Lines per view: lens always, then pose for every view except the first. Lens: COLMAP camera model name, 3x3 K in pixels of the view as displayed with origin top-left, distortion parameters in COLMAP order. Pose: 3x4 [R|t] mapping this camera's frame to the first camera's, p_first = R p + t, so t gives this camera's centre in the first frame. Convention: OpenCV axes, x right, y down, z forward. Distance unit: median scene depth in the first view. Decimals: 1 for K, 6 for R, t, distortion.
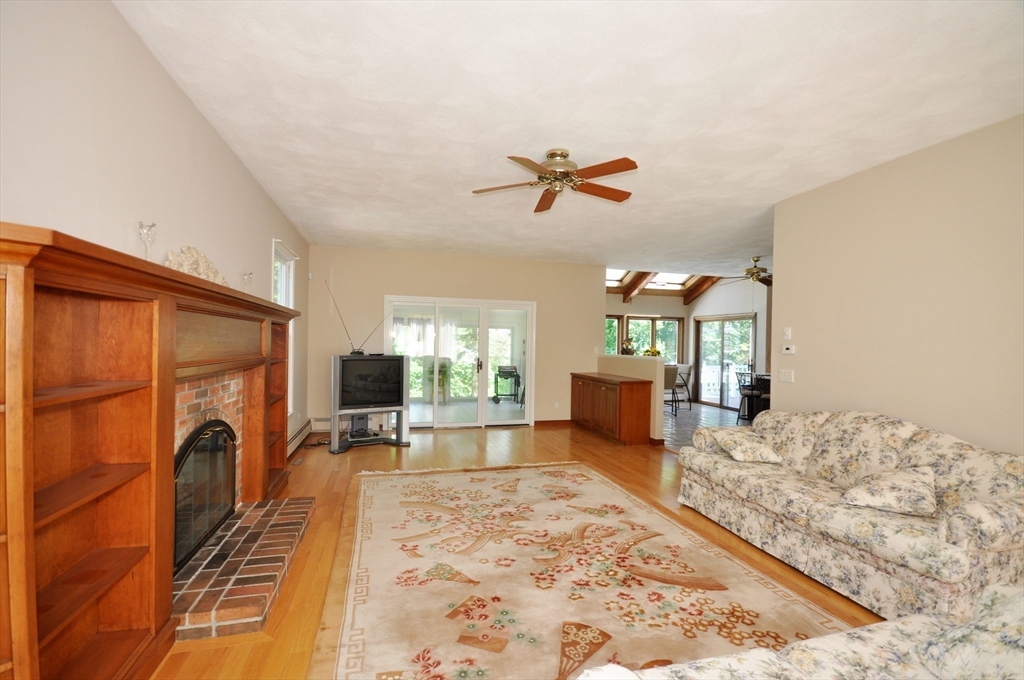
lens RADIAL K [[450.4, 0, 511.9], [0, 450.4, 341.9], [0, 0, 1]] dist [-0.002570, -0.000074]
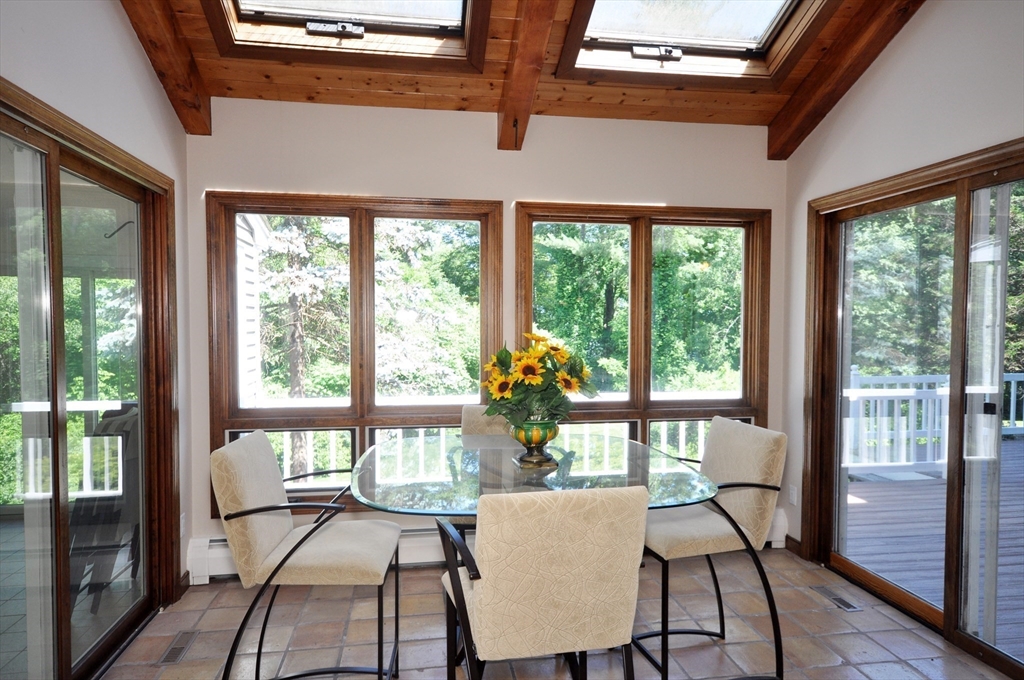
lens RADIAL K [[602.1, 0, 508.3], [0, 602.1, 341.1], [0, 0, 1]] dist [0.007900, 0.001545]
pose [[0.994085, -0.009648, -0.108176, 0.283222], [0.012204, 0.999661, 0.022998, 0.007780], [0.107917, -0.024183, 0.993866, 0.673988]]
